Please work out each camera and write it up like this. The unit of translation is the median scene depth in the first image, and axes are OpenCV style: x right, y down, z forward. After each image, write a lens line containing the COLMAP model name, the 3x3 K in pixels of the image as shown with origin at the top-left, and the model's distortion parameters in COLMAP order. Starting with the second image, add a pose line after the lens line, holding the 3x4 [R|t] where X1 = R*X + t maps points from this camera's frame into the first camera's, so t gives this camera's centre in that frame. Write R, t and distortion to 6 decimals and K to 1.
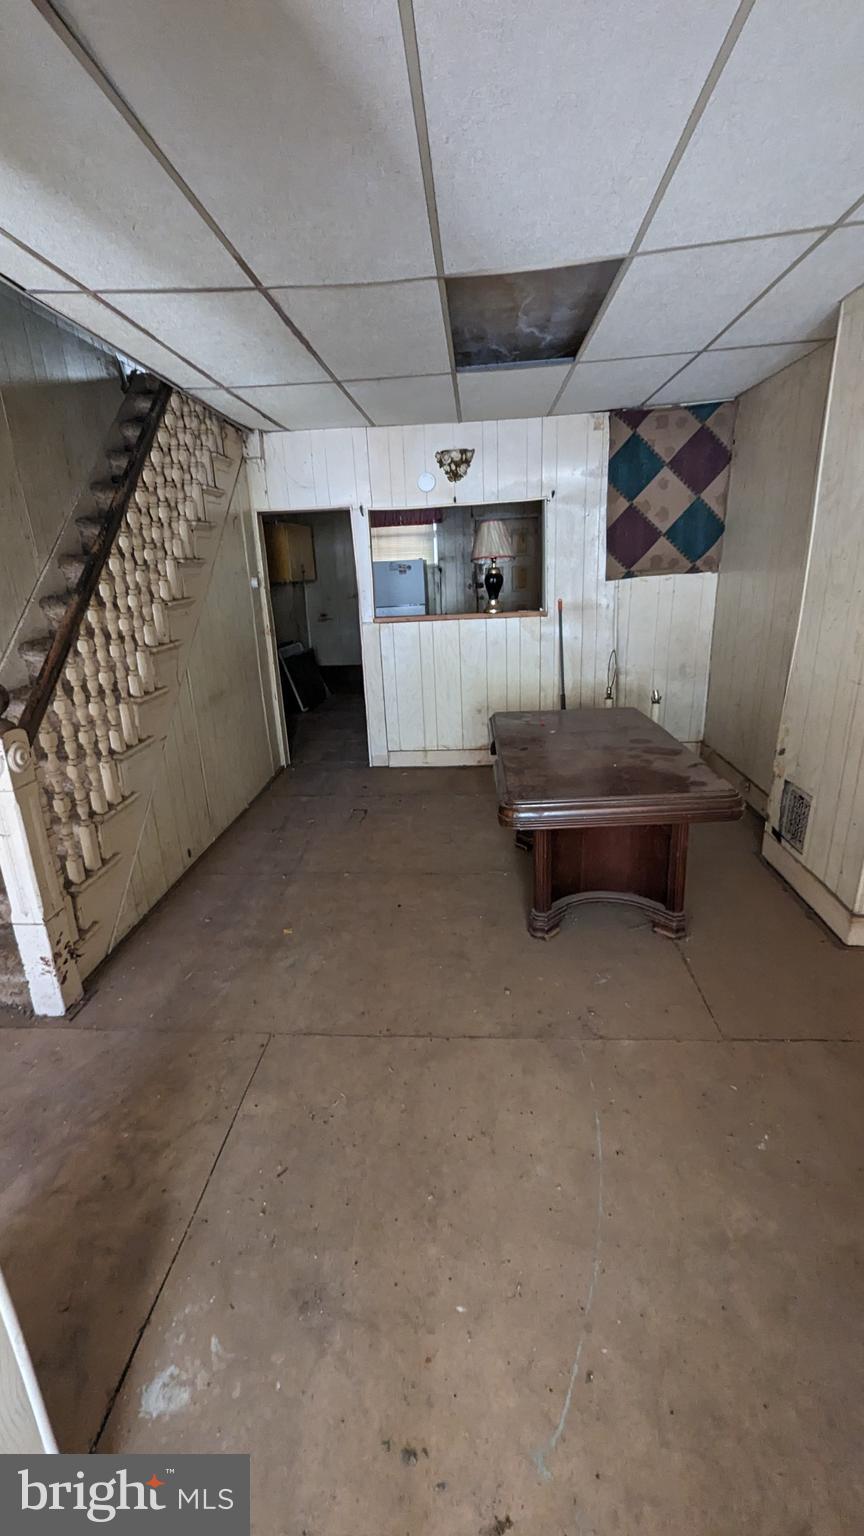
lens RADIAL K [[636.3, 0, 431.3], [0, 636.3, 769.5], [0, 0, 1]] dist [0.000674, -0.000058]
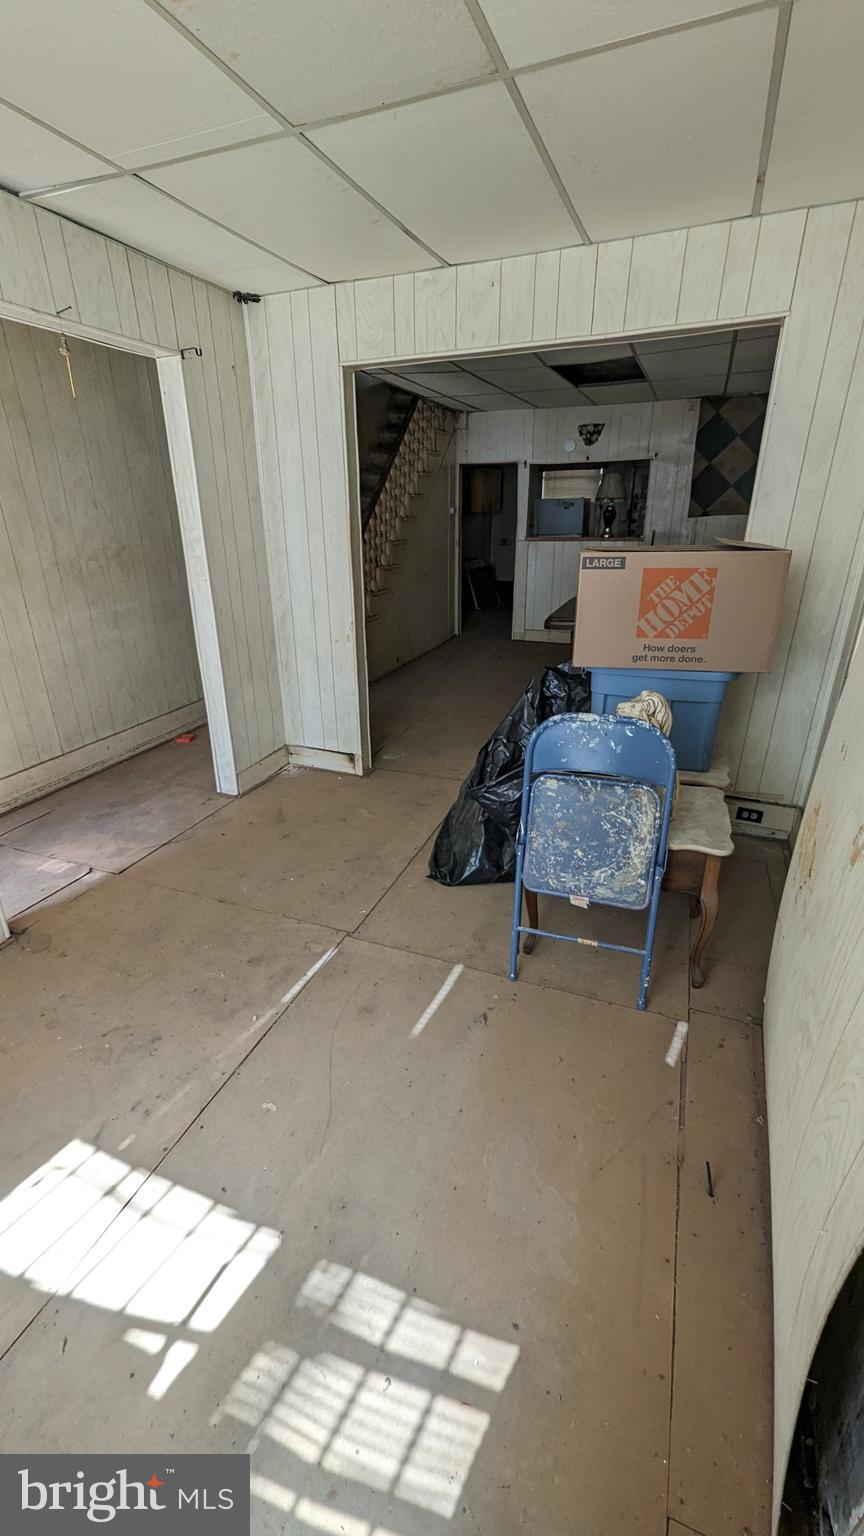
lens RADIAL K [[636.3, 0, 428.4], [0, 636.3, 765.8], [0, 0, 1]] dist [0.000674, -0.000058]
pose [[0.951355, 0.144886, -0.271902, 0.194154], [-0.121299, 0.987389, 0.101728, 0.185131], [0.283213, -0.063798, 0.956933, -0.588785]]
